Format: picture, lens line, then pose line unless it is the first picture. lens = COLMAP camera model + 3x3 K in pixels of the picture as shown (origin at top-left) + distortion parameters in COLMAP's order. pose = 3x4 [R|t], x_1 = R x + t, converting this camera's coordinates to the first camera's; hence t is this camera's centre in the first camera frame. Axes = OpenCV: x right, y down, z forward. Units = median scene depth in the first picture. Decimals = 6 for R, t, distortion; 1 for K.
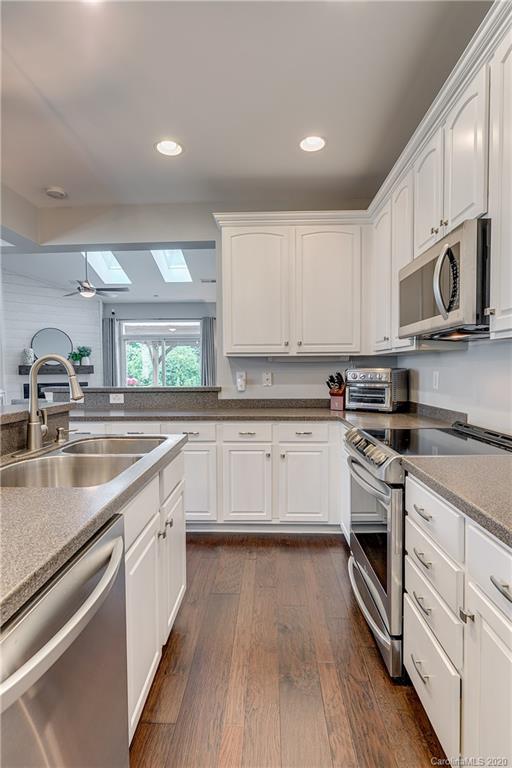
lens RADIAL K [[380.0, 0, 259.3], [0, 380.0, 380.0], [0, 0, 1]] dist [-0.020822, -0.000006]
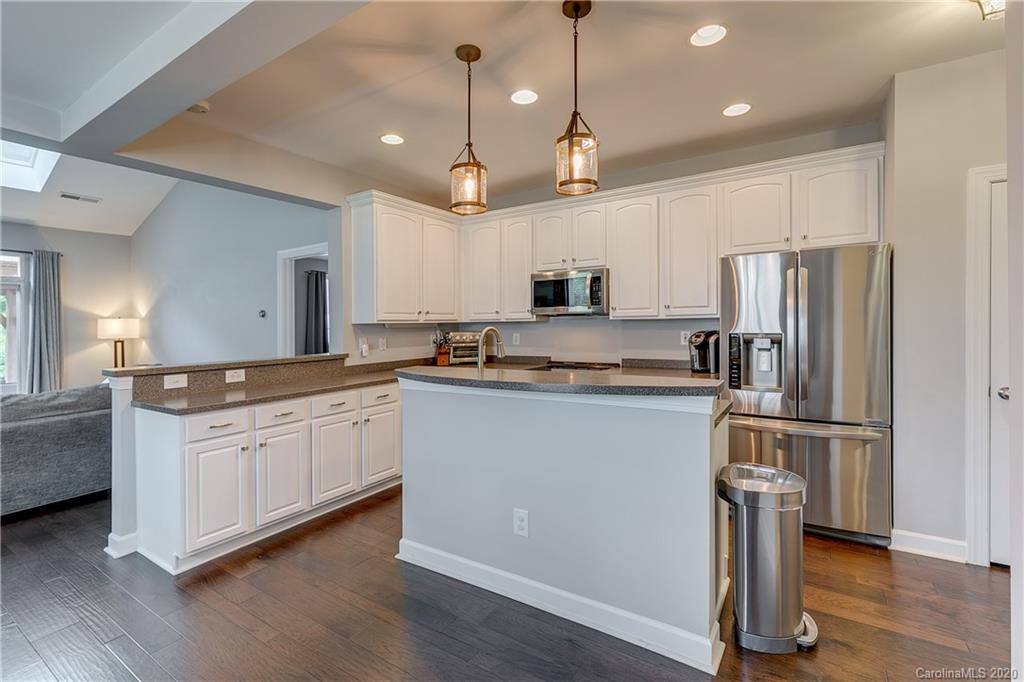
lens RADIAL K [[460.0, 0, 507.2], [0, 460.0, 320.5], [0, 0, 1]] dist [0.004762, -0.000120]
pose [[0.520891, 0.005657, 0.853604, -0.946041], [0.039664, 0.998738, -0.030823, -0.015011], [-0.852701, 0.049913, 0.520009, 0.024316]]
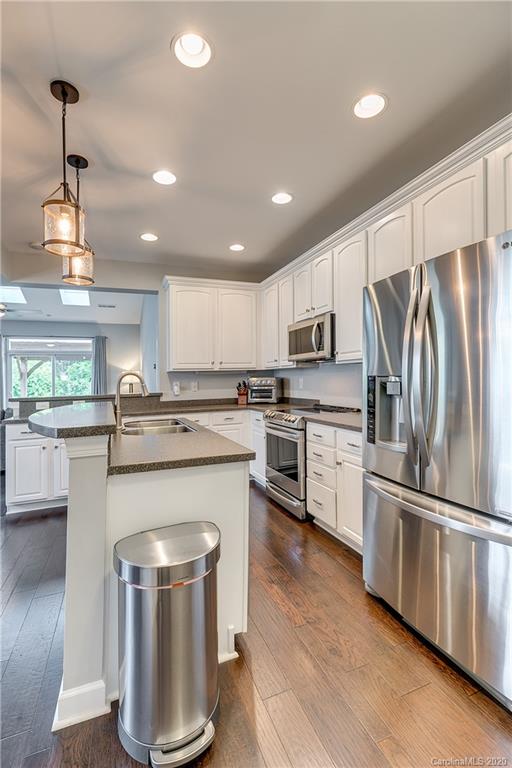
lens RADIAL K [[345.0, 0, 260.1], [0, 345.0, 373.4], [0, 0, 1]] dist [0.004762, -0.000120]
pose [[0.911935, -0.009450, 0.410227, -0.310594], [0.030331, 0.998552, -0.044422, 0.015636], [-0.409213, 0.052952, 0.910901, -0.340665]]
